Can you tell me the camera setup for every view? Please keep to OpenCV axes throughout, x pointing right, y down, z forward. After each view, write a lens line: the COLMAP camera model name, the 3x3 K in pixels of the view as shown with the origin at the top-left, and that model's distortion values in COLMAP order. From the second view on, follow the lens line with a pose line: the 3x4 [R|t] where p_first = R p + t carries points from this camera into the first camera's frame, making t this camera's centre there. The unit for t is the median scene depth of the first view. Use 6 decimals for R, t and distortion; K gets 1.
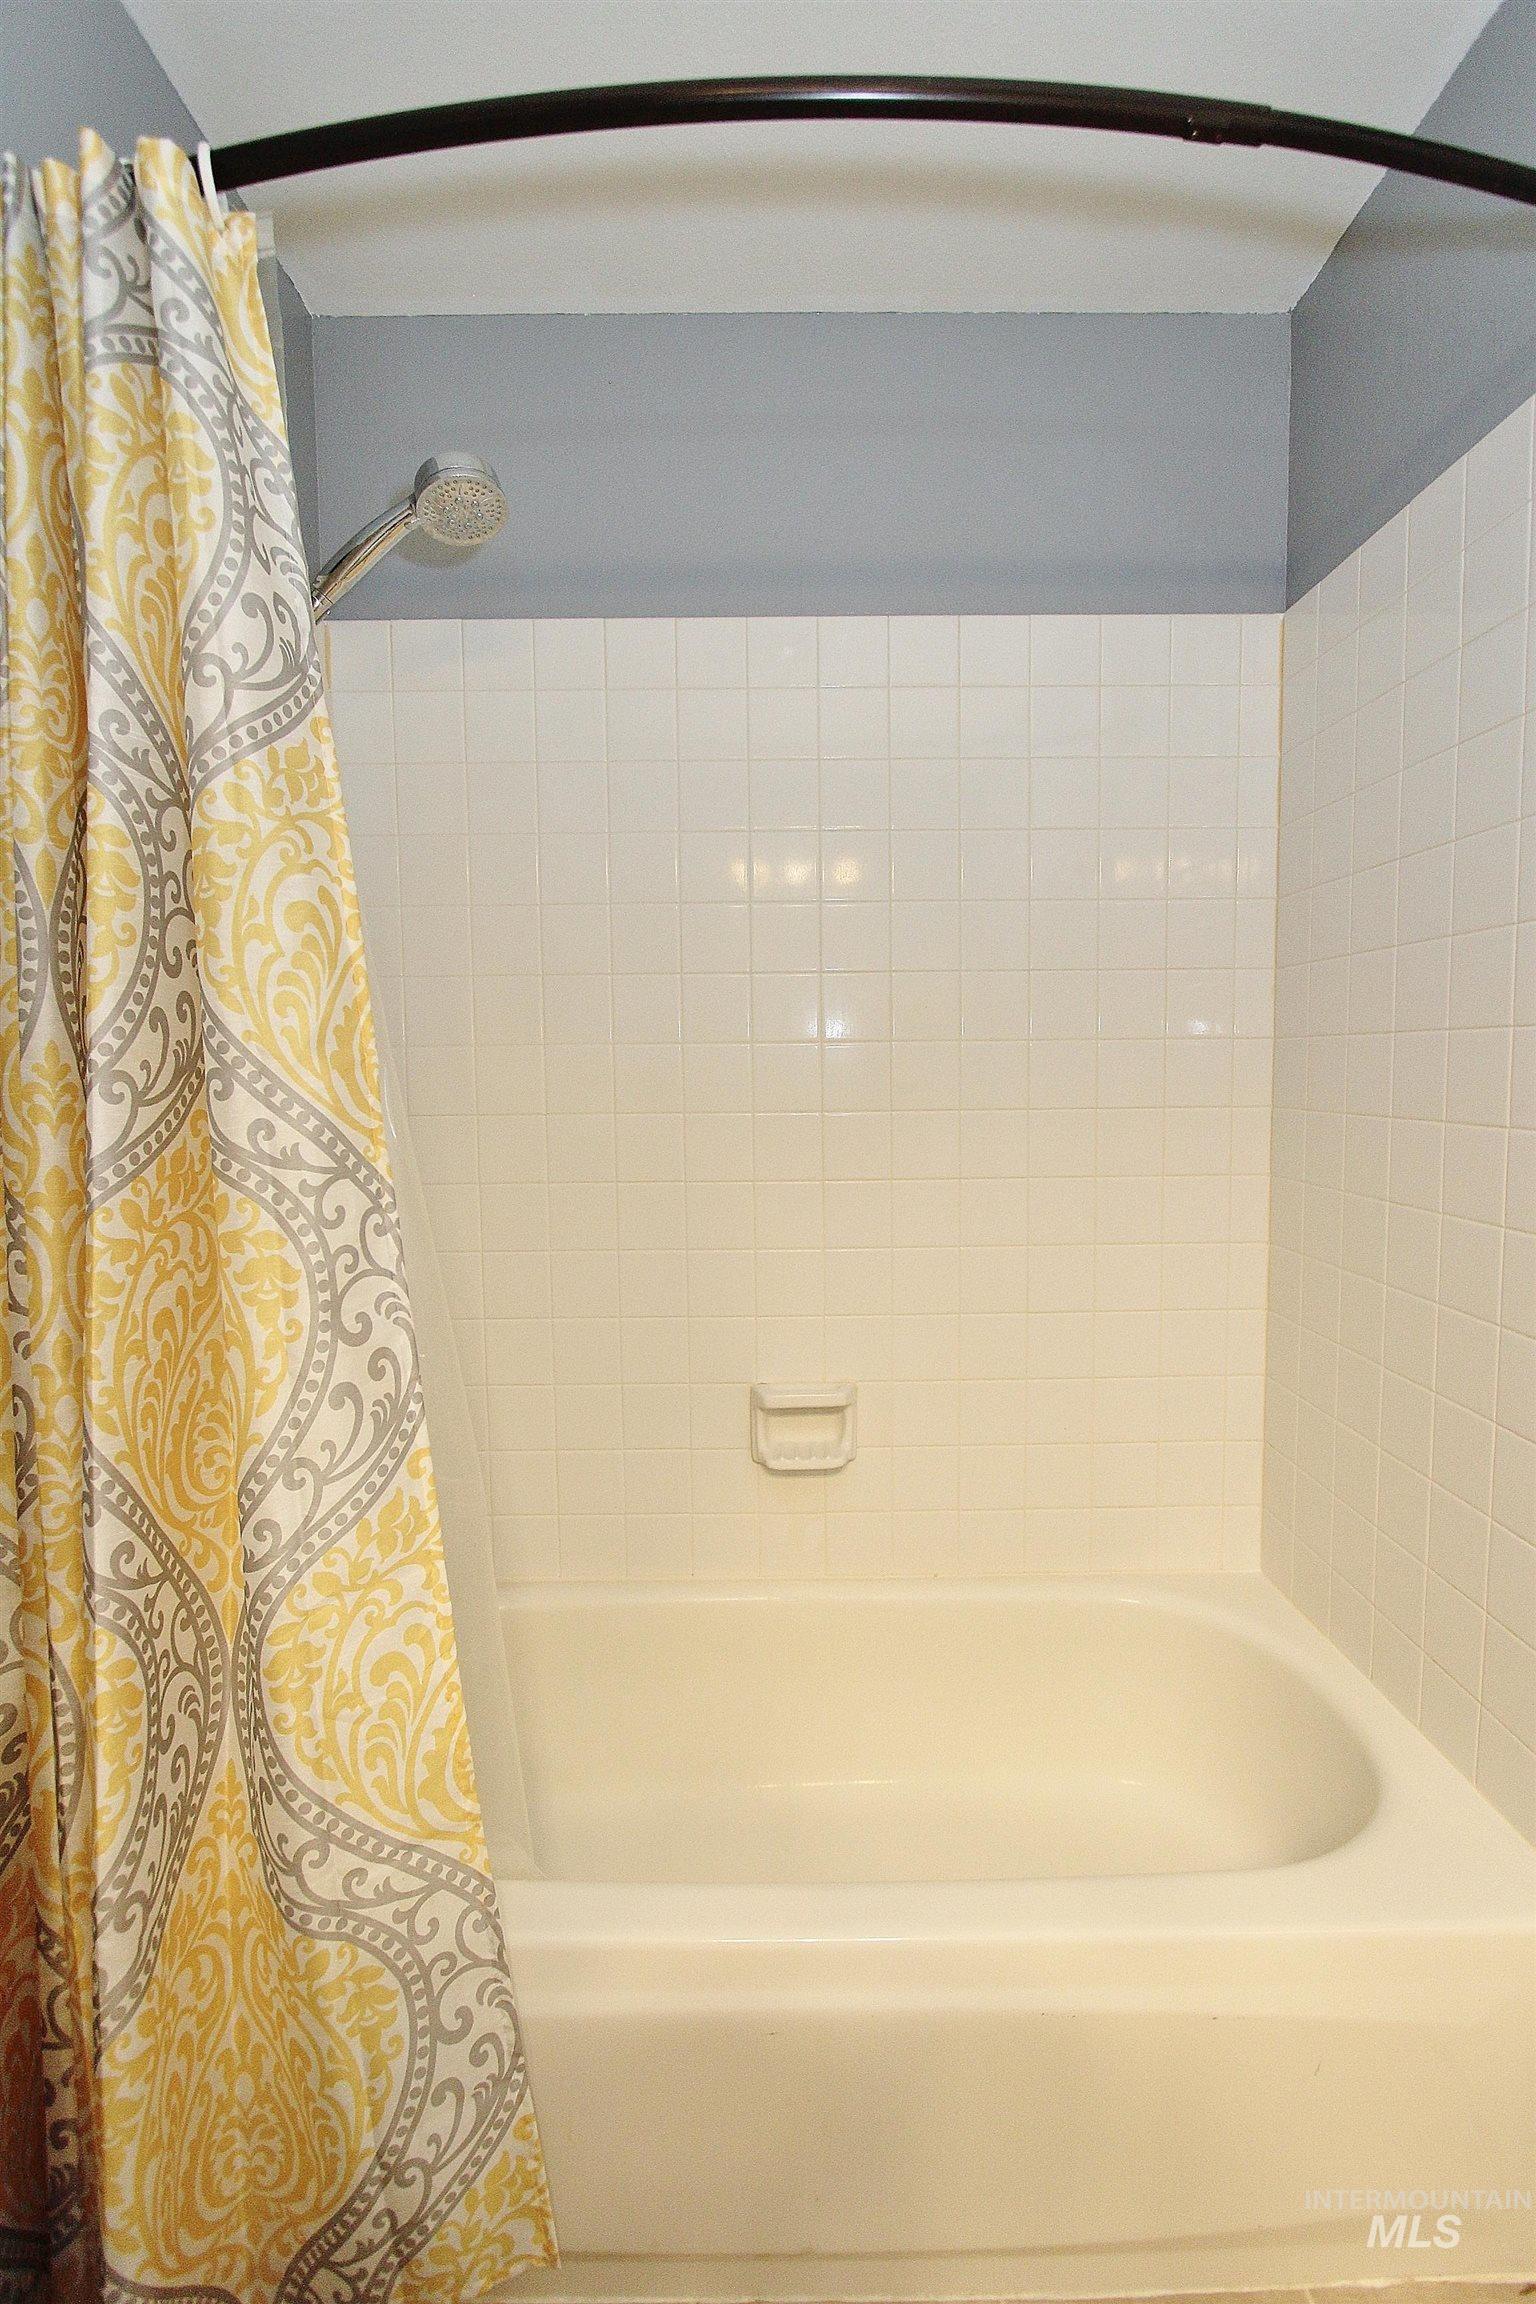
lens RADIAL K [[1051.9, 0, 767.6], [0, 1051.9, 1151.7], [0, 0, 1]] dist [-0.014309, 0.001228]
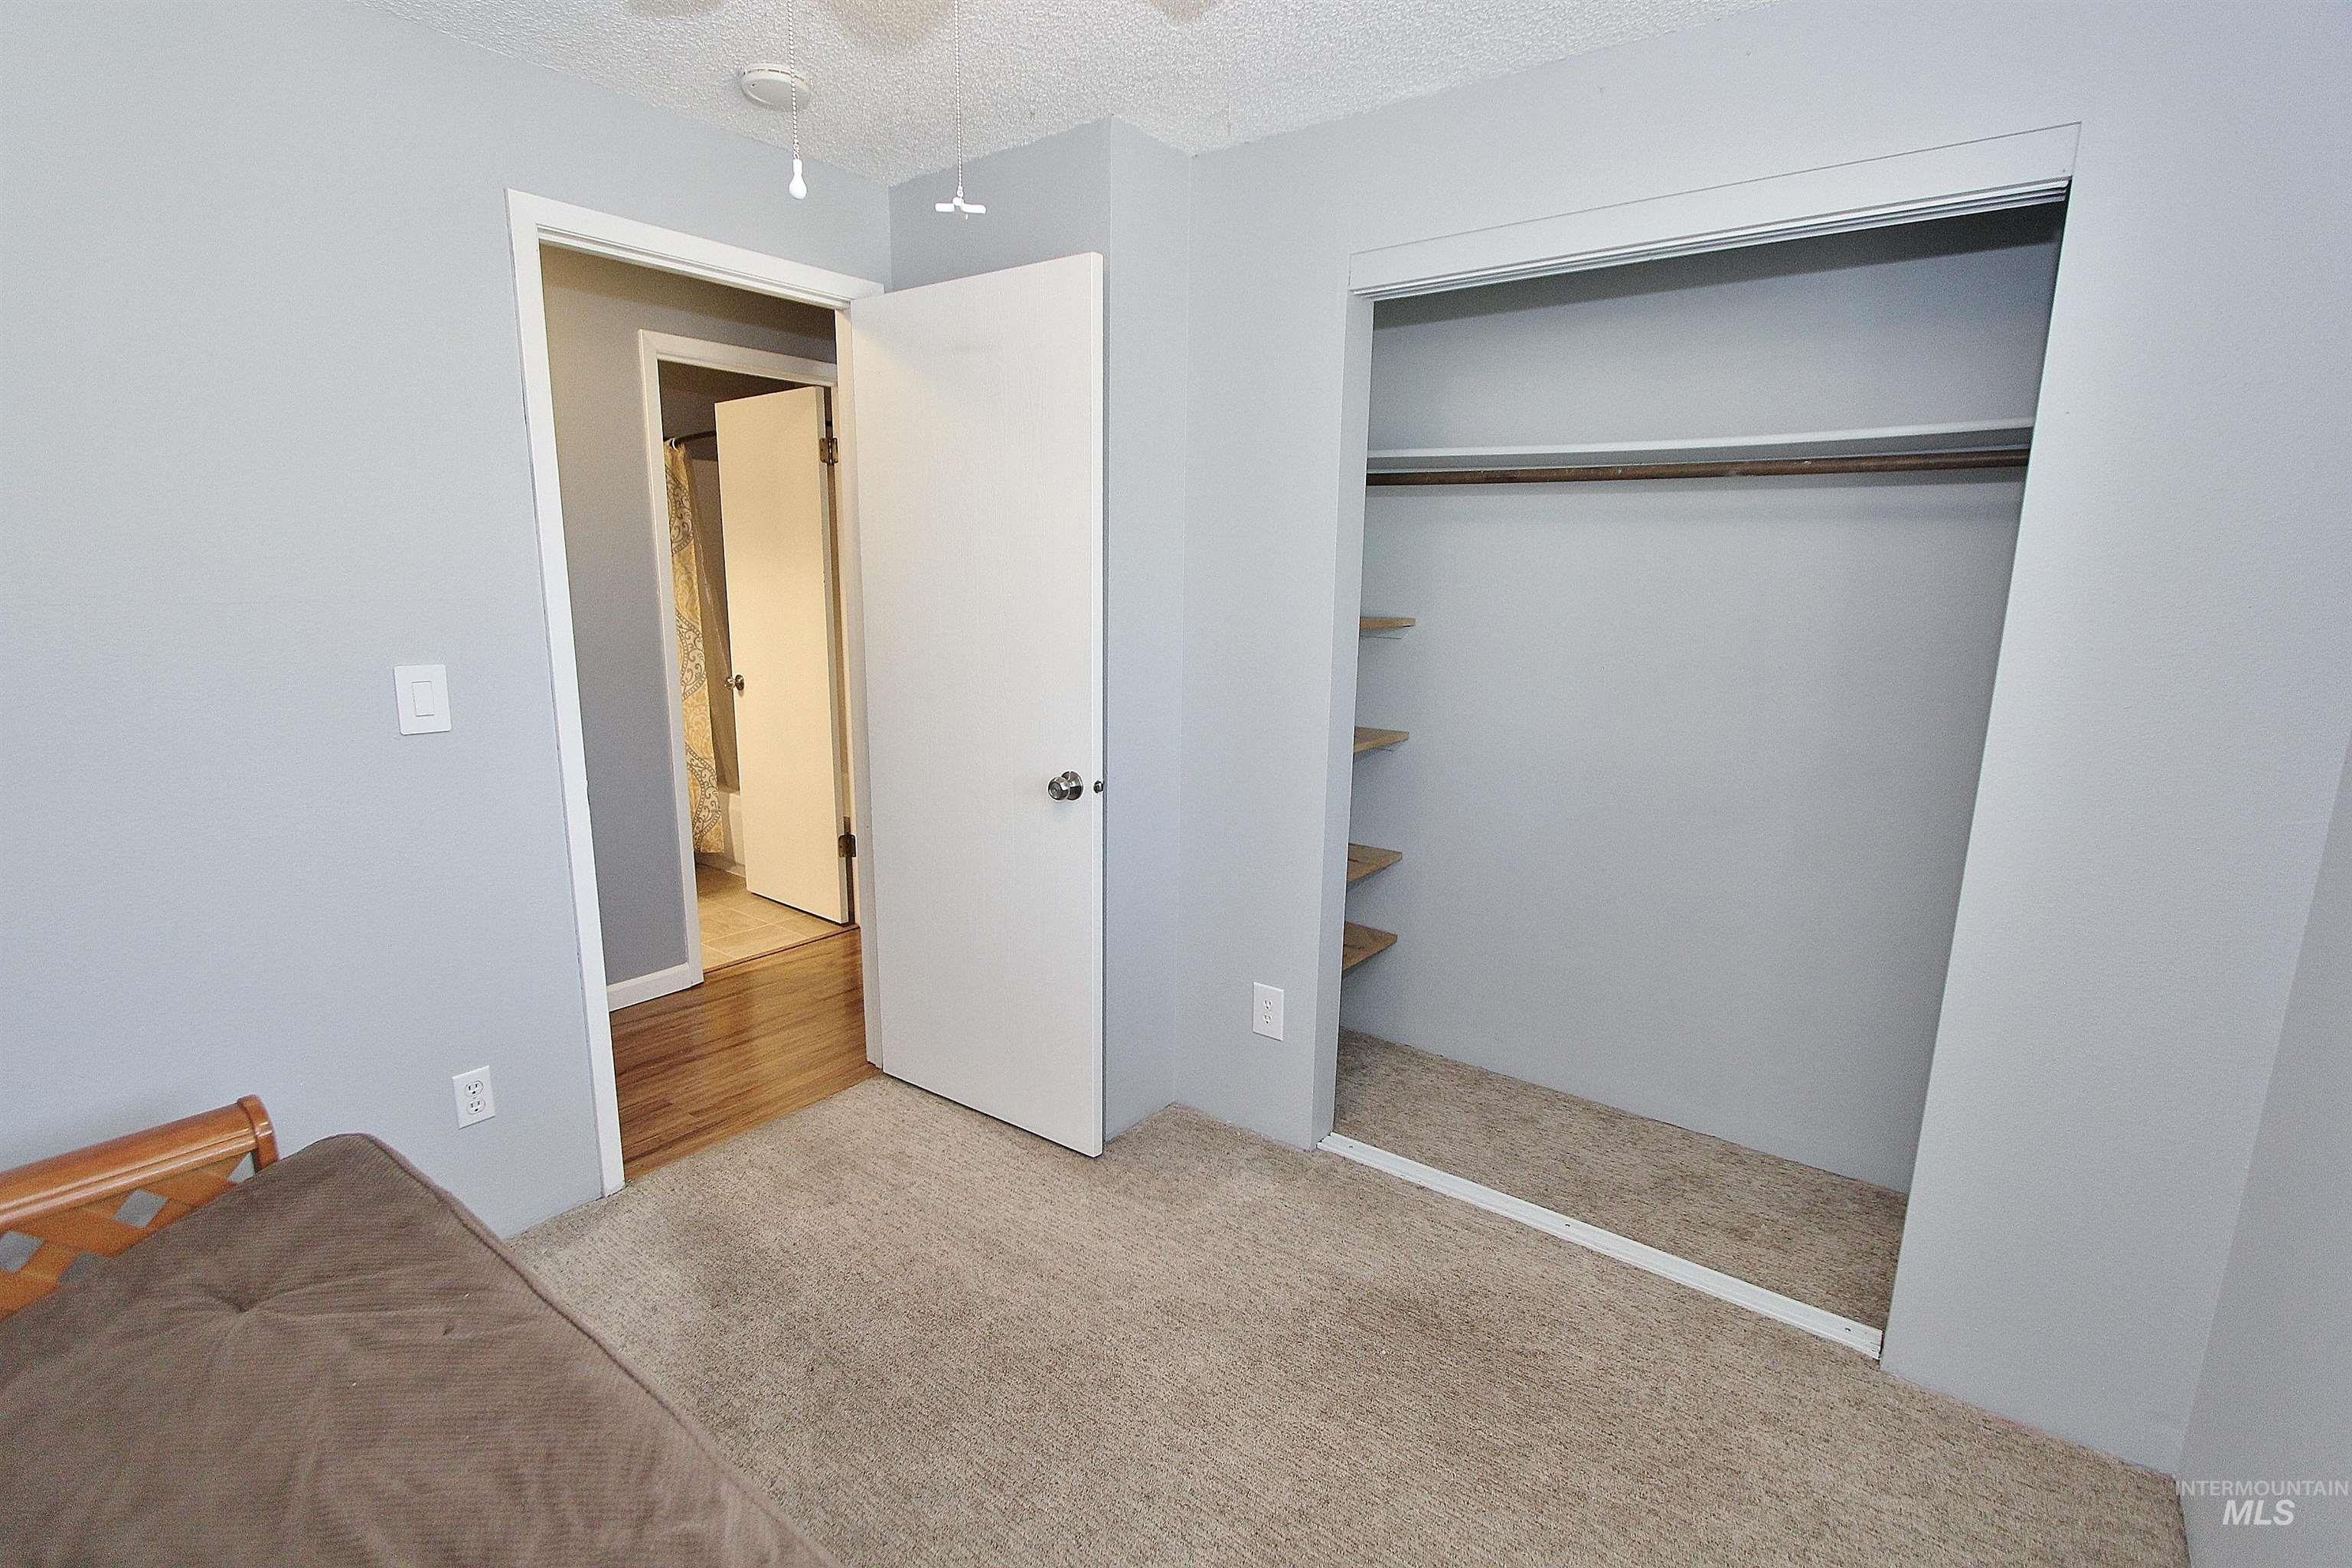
lens RADIAL K [[1073.8, 0, 1176.8], [0, 1073.8, 785.2], [0, 0, 1]] dist [-0.014309, 0.001228]
pose [[0.789463, 0.128644, -0.600166, 4.880189], [-0.065822, 0.989895, 0.125598, -0.042960], [0.610258, -0.059651, 0.789953, -1.844652]]
